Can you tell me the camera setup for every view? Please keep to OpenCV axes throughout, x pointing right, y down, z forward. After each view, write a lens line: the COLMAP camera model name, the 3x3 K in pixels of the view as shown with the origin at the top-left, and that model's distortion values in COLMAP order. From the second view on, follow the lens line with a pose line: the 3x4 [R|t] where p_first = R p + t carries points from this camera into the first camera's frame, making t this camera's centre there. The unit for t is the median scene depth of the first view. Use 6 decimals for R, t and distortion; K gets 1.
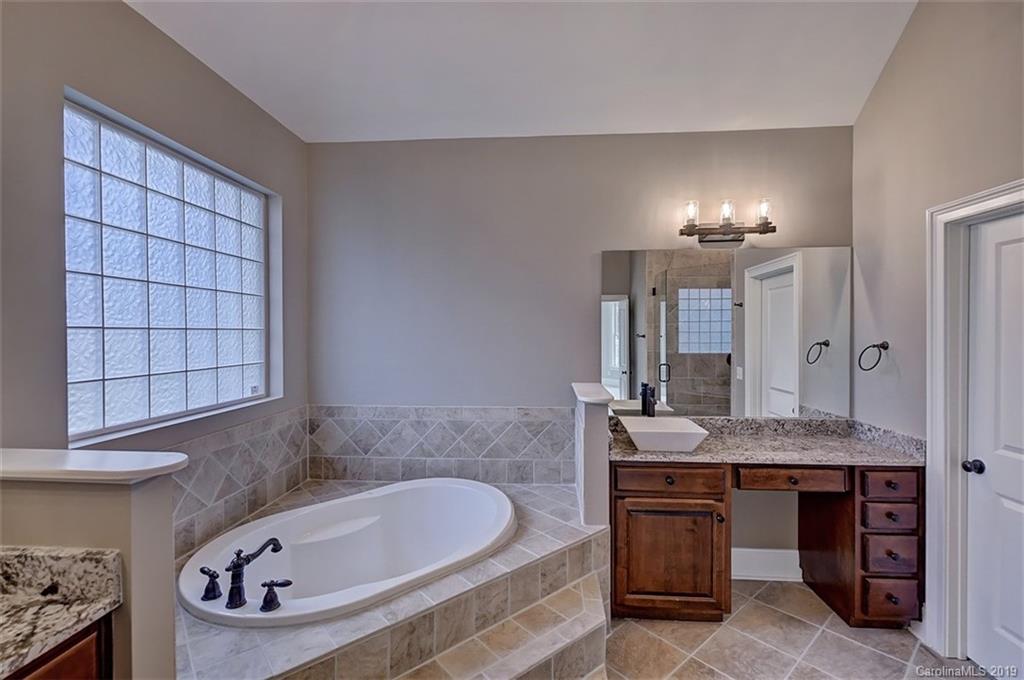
lens RADIAL K [[459.1, 0, 514.0], [0, 459.1, 337.4], [0, 0, 1]] dist [0.000061, -0.001442]
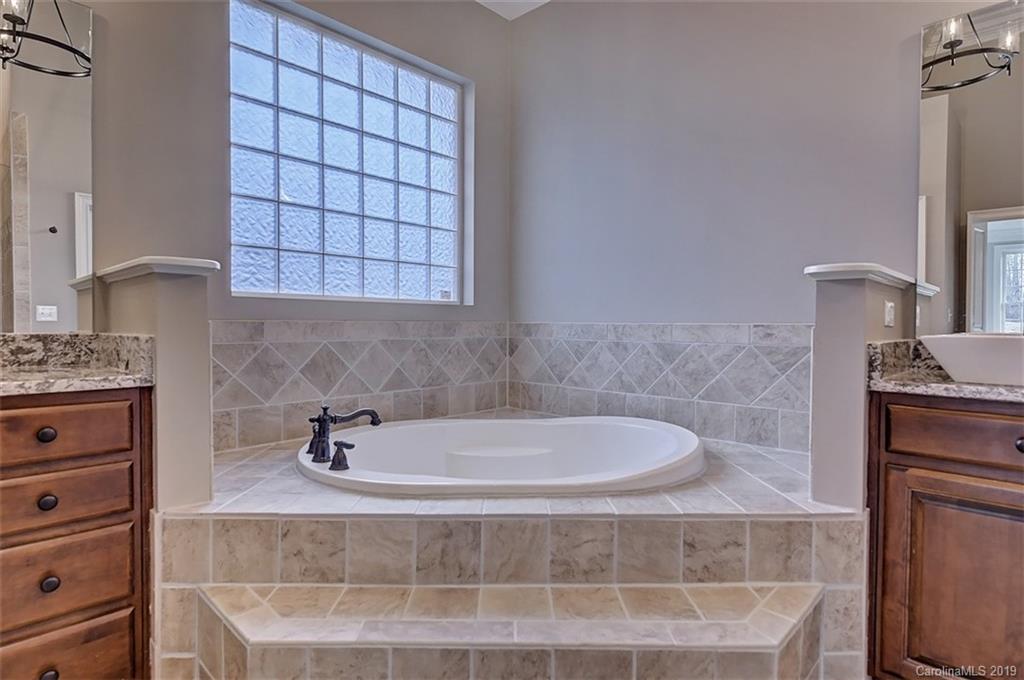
lens RADIAL K [[546.8, 0, 512.8], [0, 546.8, 335.3], [0, 0, 1]] dist [0.003161, -0.000163]
pose [[0.771203, 0.023343, -0.636162, 0.286041], [-0.018975, 0.999726, 0.013681, 0.202328], [0.636307, 0.001520, 0.771435, 0.254699]]
